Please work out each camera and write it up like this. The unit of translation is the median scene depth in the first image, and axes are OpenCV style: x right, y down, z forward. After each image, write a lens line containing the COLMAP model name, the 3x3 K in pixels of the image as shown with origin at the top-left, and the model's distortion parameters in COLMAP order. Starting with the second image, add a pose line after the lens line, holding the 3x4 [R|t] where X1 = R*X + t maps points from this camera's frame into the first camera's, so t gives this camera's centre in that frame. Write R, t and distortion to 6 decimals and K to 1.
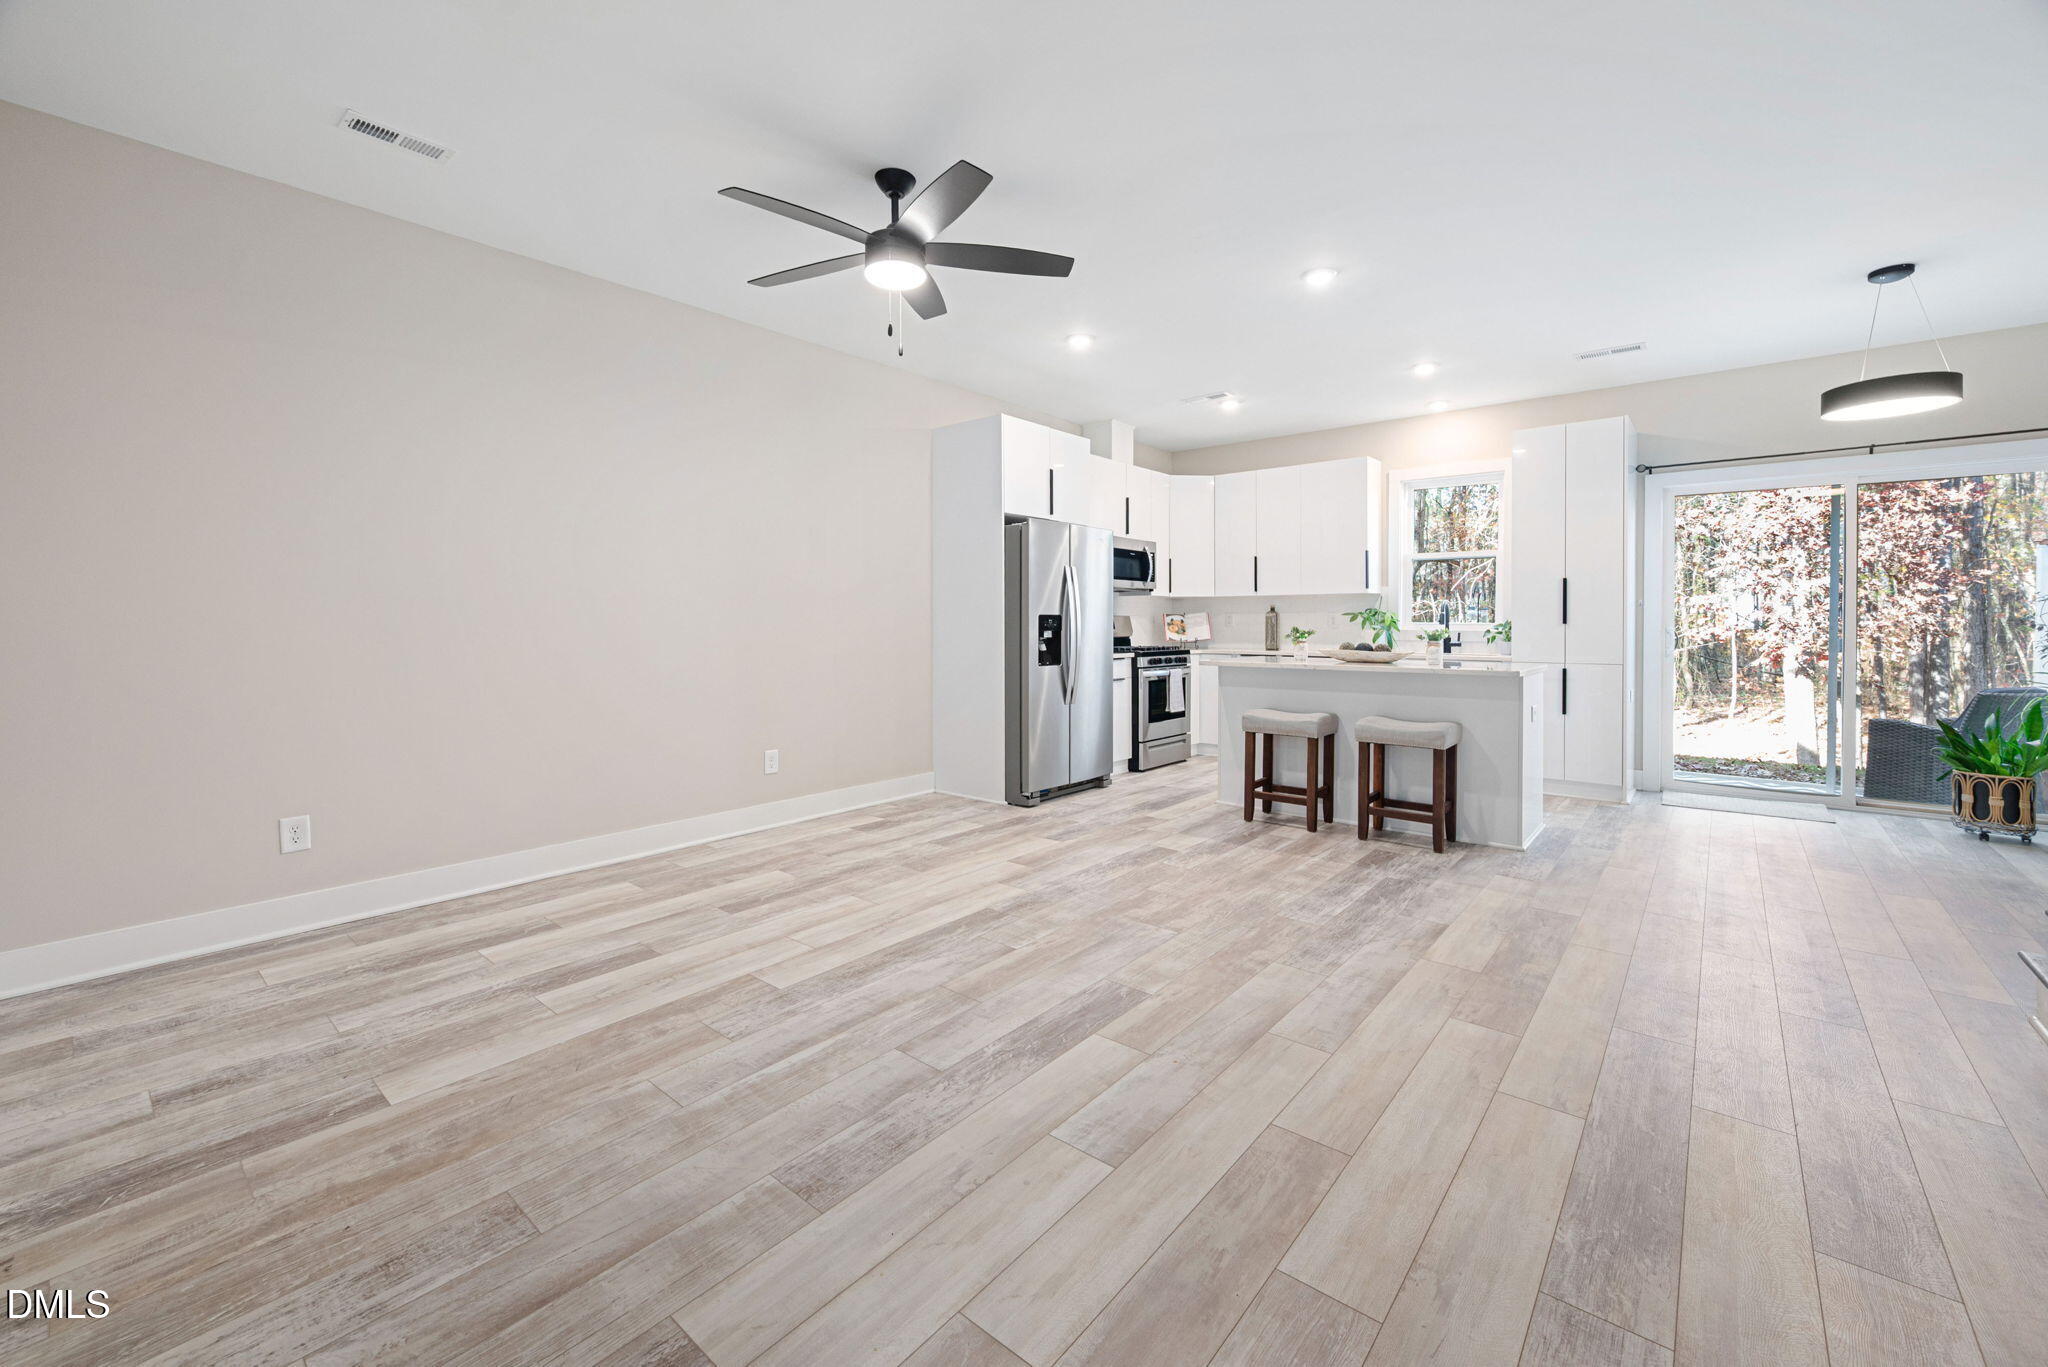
lens RADIAL K [[844.4, 0, 997.7], [0, 844.4, 633.2], [0, 0, 1]] dist [0.001293, 0.000290]
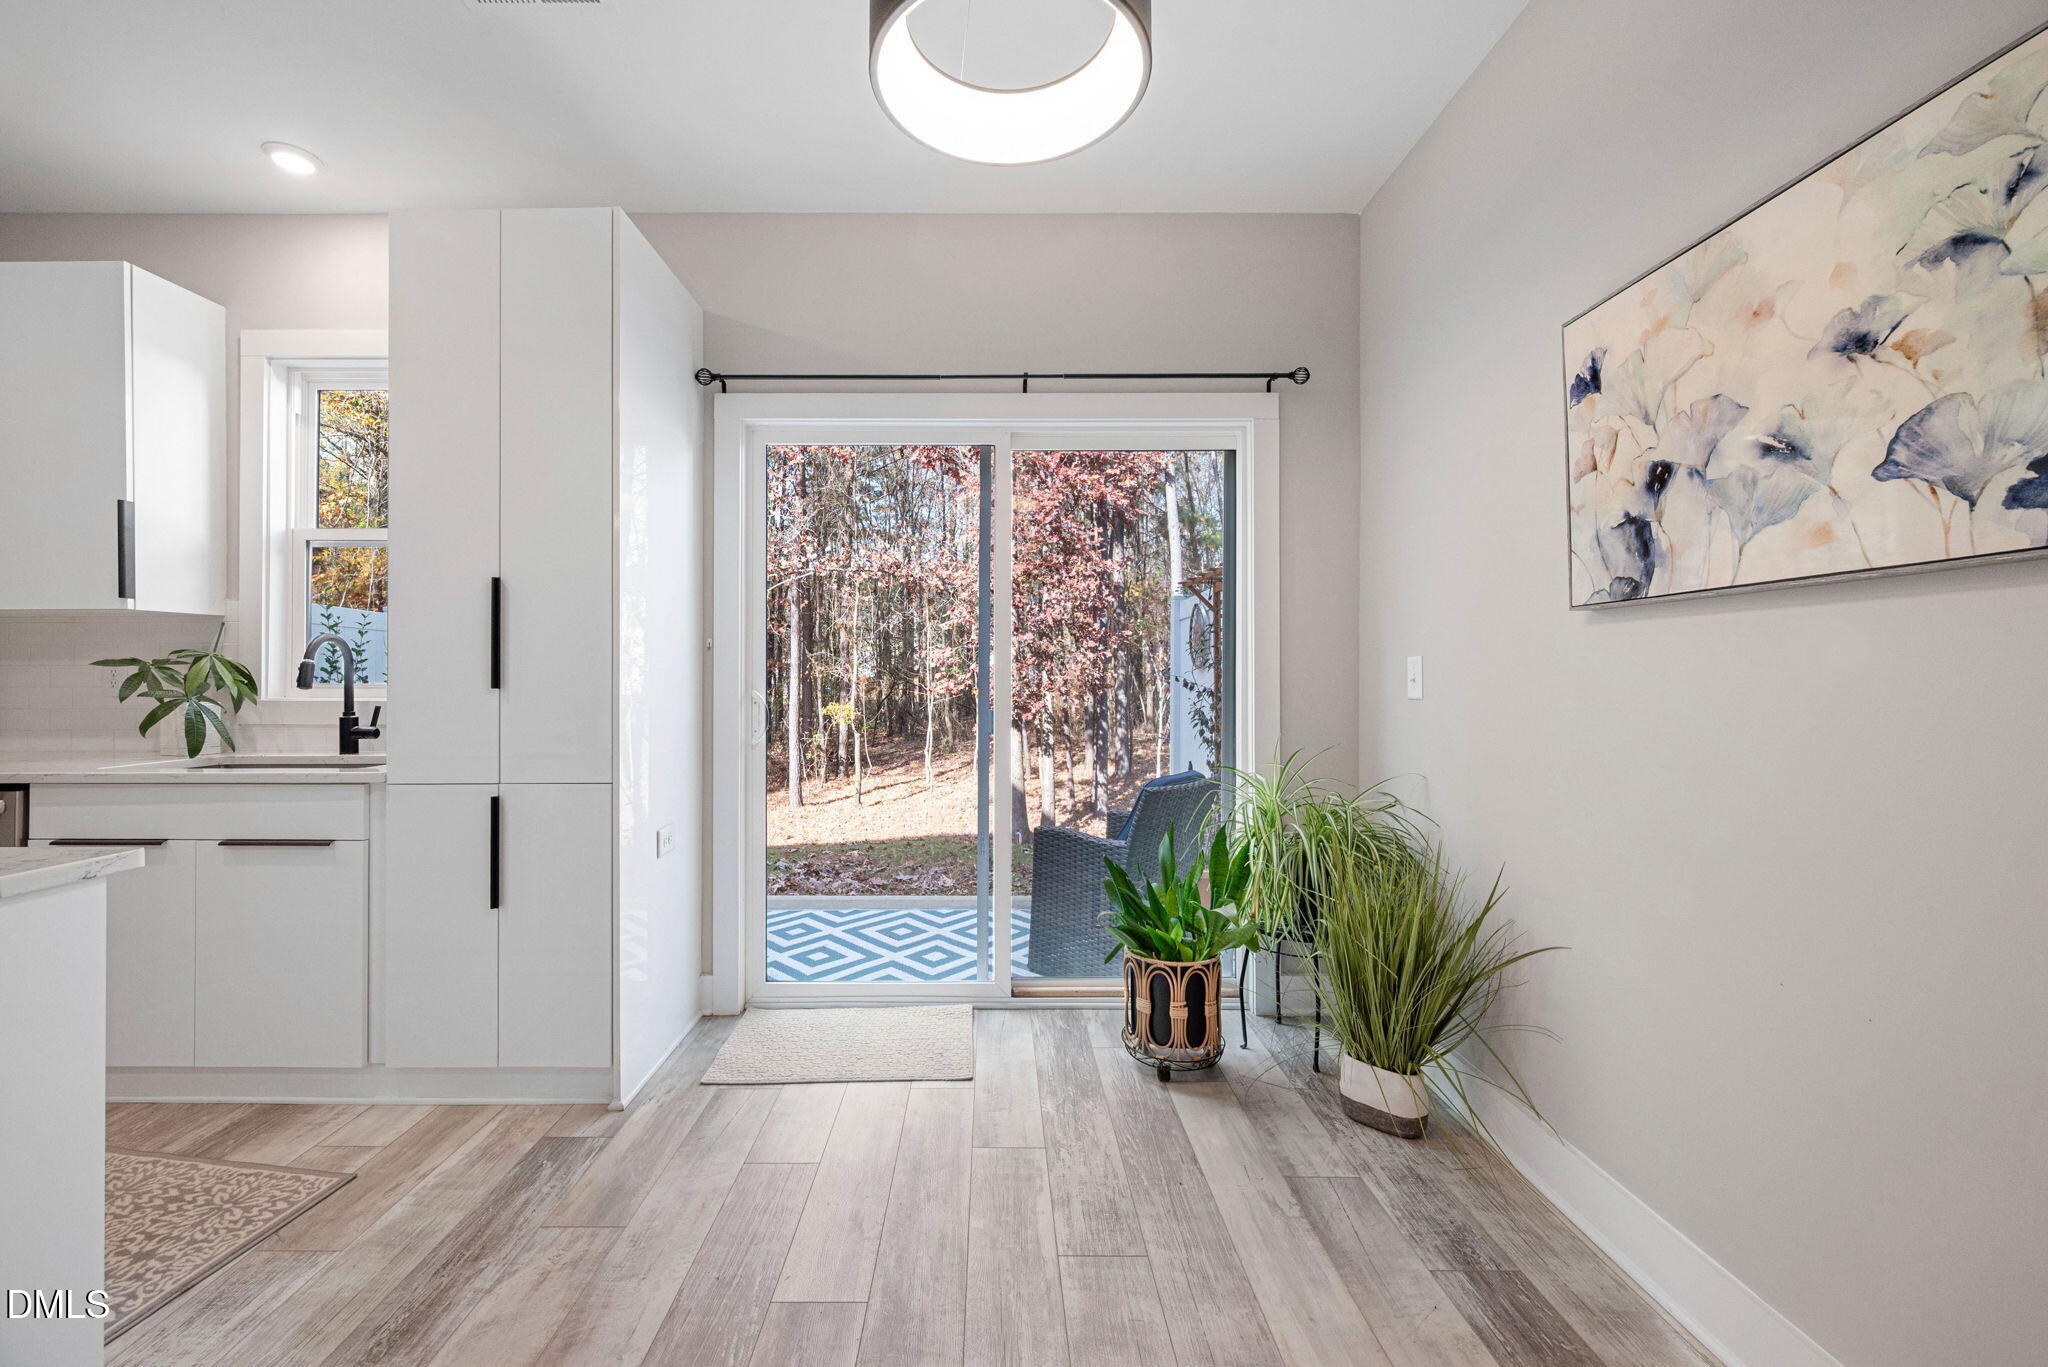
lens RADIAL K [[826.1, 0, 994.8], [0, 826.1, 674.9], [0, 0, 1]] dist [-0.001086, 0.000036]
pose [[0.757535, 0.000172, 0.652794, 1.010071], [0.007966, 0.999923, -0.009508, -0.021020], [-0.652746, 0.012402, 0.757475, 0.914217]]
